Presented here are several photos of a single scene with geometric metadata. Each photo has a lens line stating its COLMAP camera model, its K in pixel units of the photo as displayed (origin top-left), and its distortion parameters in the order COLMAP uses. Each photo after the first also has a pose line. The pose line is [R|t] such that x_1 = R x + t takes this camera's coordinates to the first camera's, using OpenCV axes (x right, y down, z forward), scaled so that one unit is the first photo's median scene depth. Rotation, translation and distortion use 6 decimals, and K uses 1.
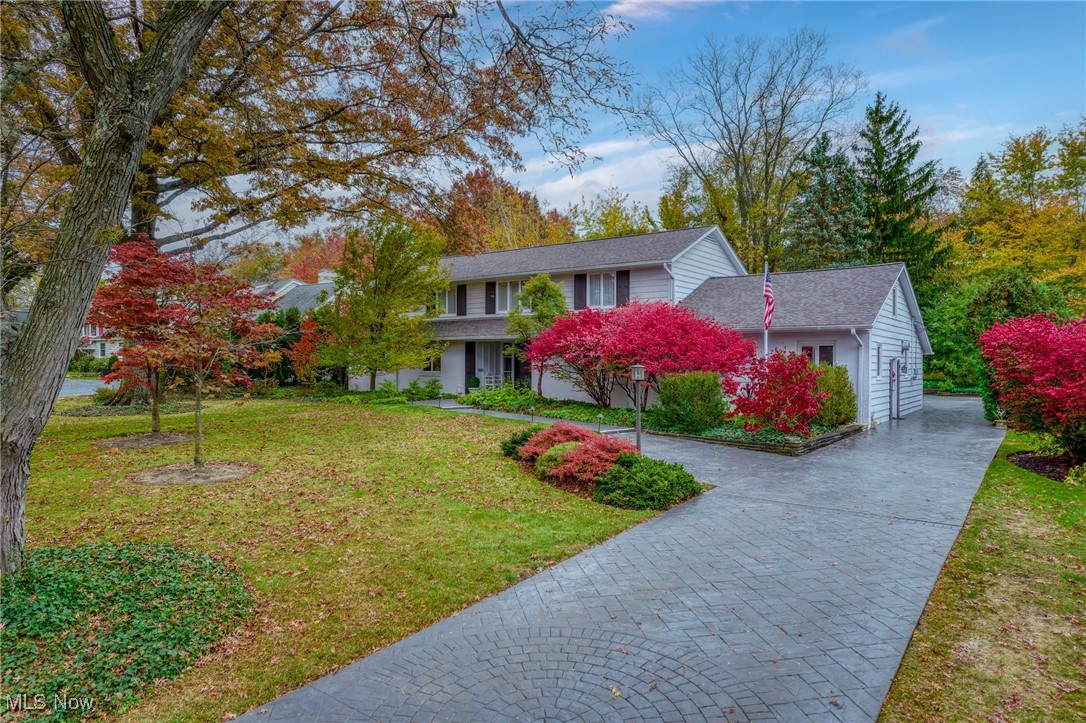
lens RADIAL K [[689.6, 0, 547.2], [0, 689.6, 365.1], [0, 0, 1]] dist [0.019233, 0.000654]
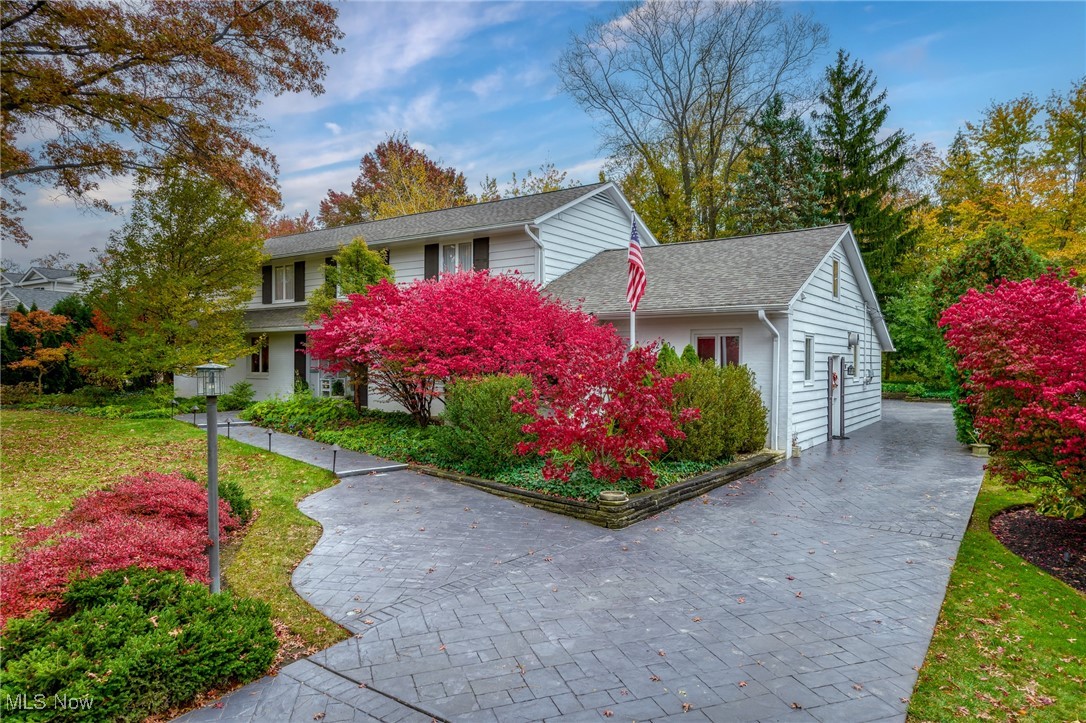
lens RADIAL K [[689.6, 0, 539.7], [0, 689.6, 365.3], [0, 0, 1]] dist [0.019233, 0.000654]
pose [[0.999911, 0.000695, 0.013323, 0.145548], [-0.000704, 1.000000, 0.000658, 0.000276], [-0.013323, -0.000667, 0.999911, 0.222438]]
